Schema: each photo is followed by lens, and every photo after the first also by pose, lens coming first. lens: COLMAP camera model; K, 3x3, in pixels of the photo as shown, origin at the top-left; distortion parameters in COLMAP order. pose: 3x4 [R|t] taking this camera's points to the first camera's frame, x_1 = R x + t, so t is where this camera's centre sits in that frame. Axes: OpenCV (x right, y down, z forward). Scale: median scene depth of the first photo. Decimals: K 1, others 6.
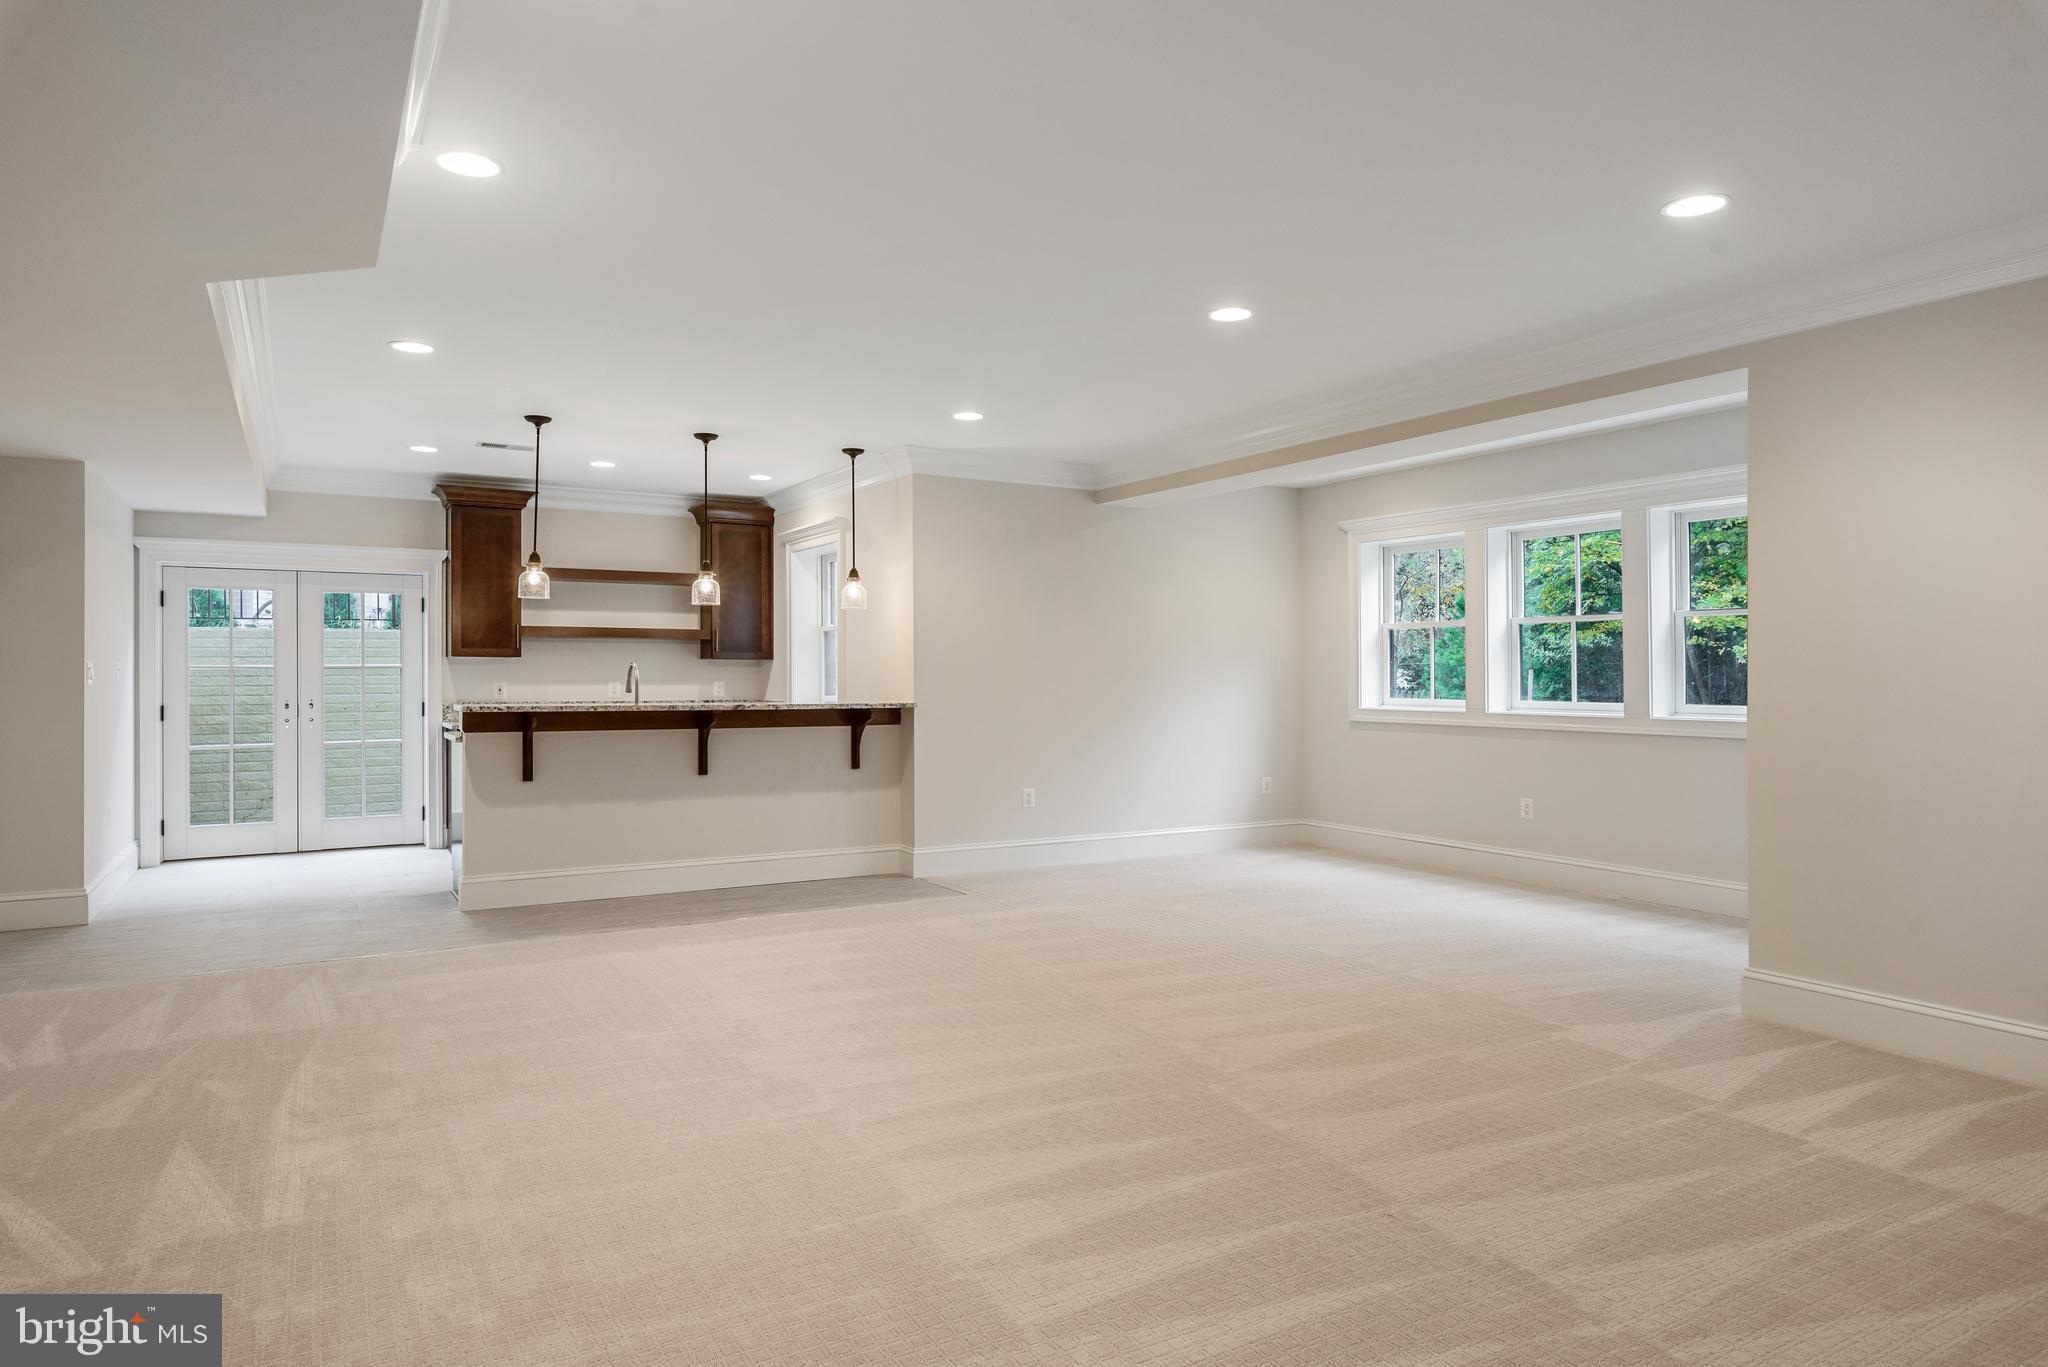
lens RADIAL K [[1229.7, 0, 1028.5], [0, 1229.7, 674.3], [0, 0, 1]] dist [-0.000320, -0.000563]
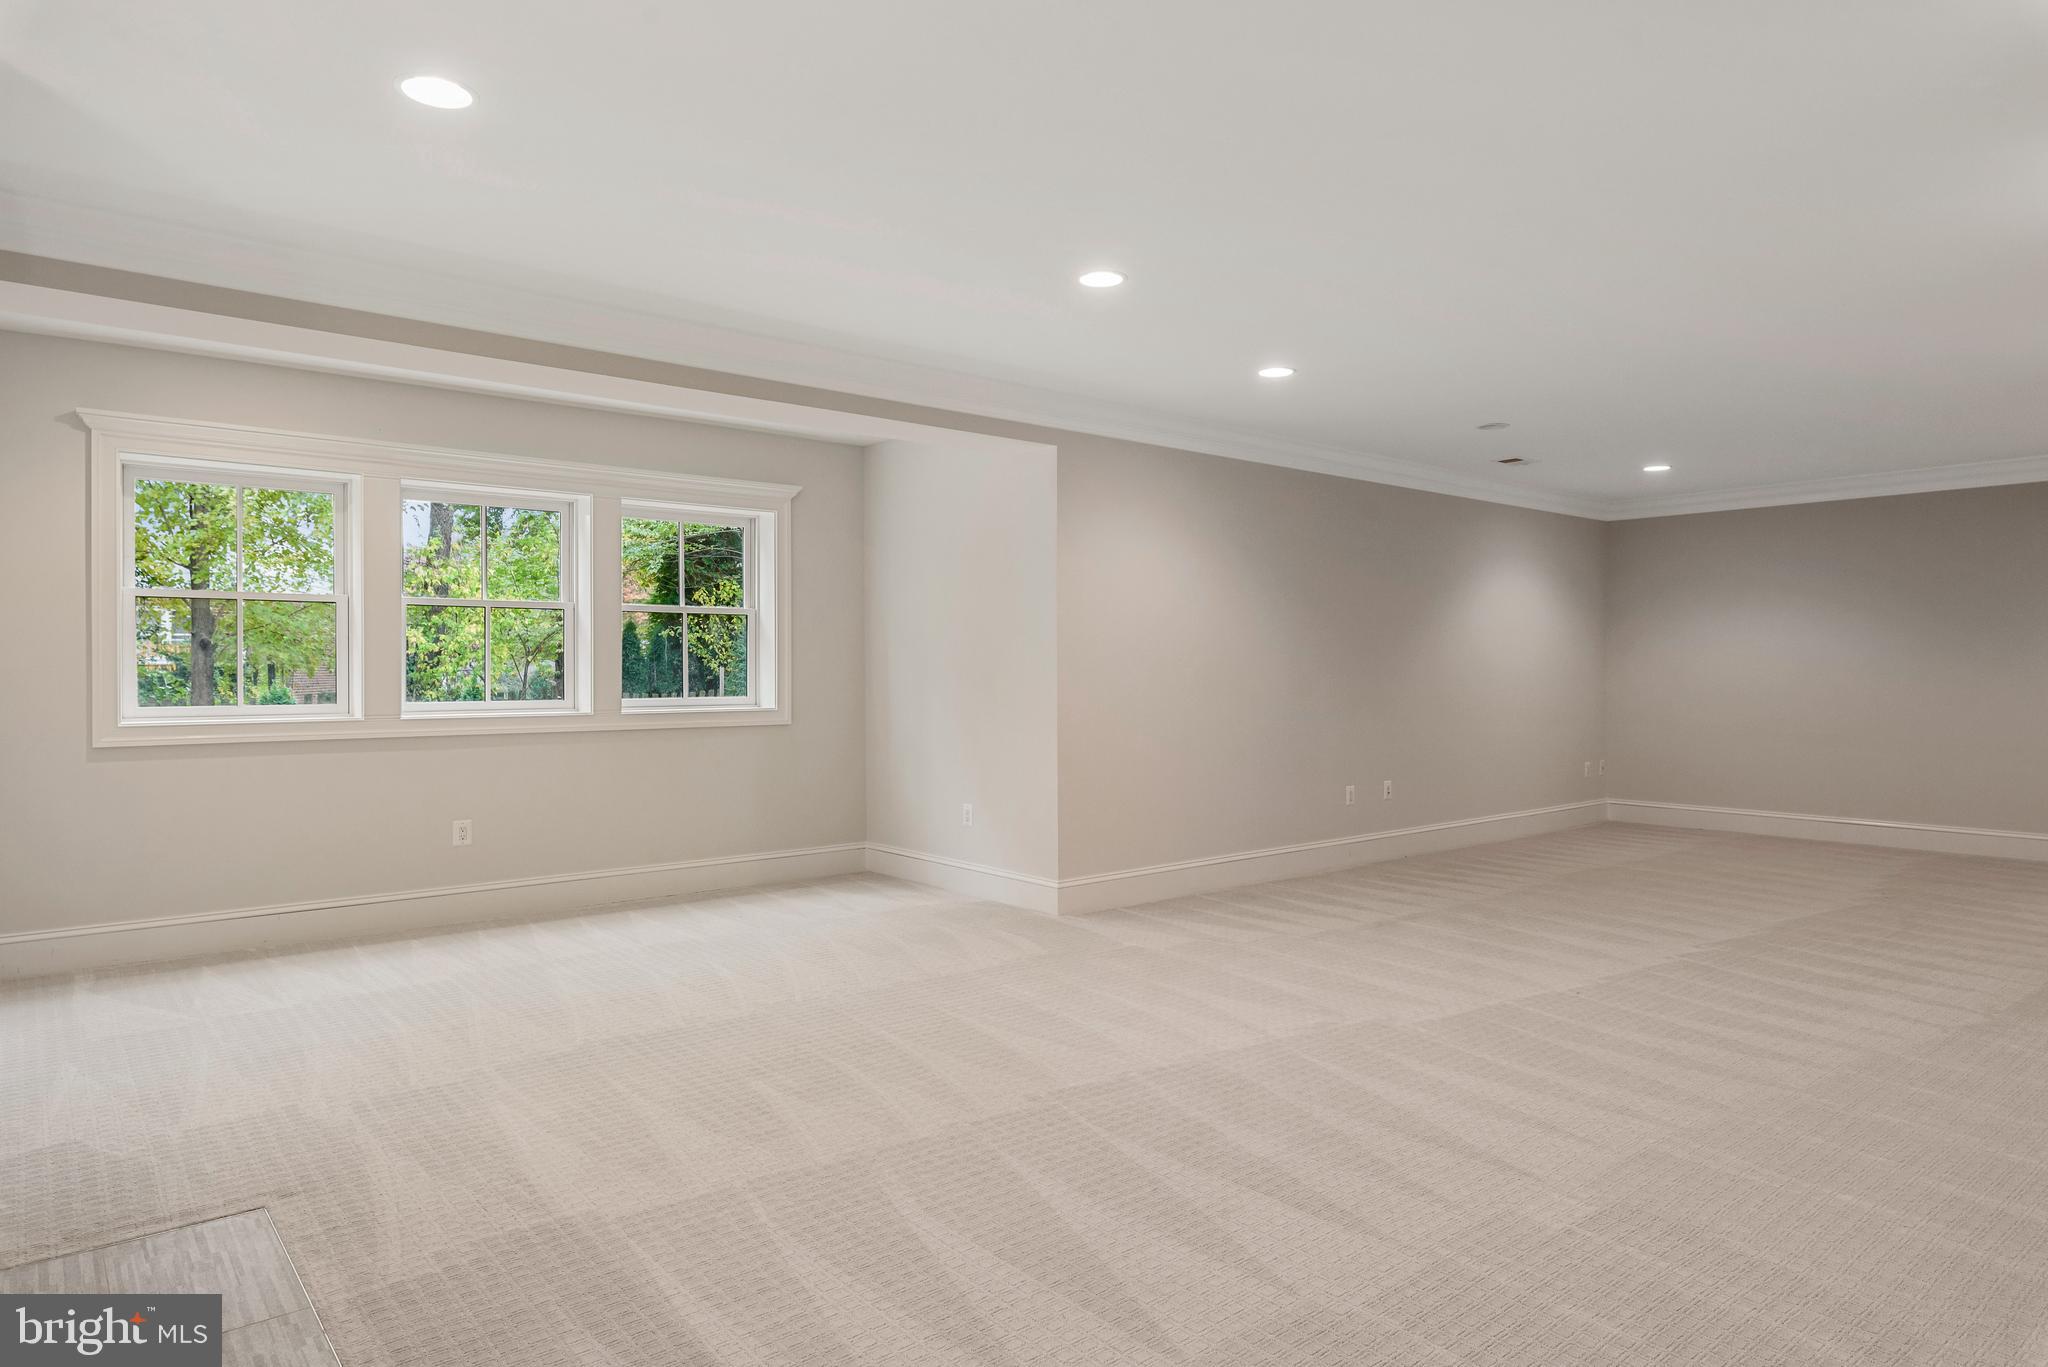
lens RADIAL K [[1229.7, 0, 1028.5], [0, 1229.7, 674.3], [0, 0, 1]] dist [-0.000320, -0.000563]
pose [[-0.165866, -0.005592, 0.986132, -0.743550], [-0.001857, 0.999984, 0.005358, -0.001964], [-0.986147, -0.000943, -0.165873, 1.226172]]
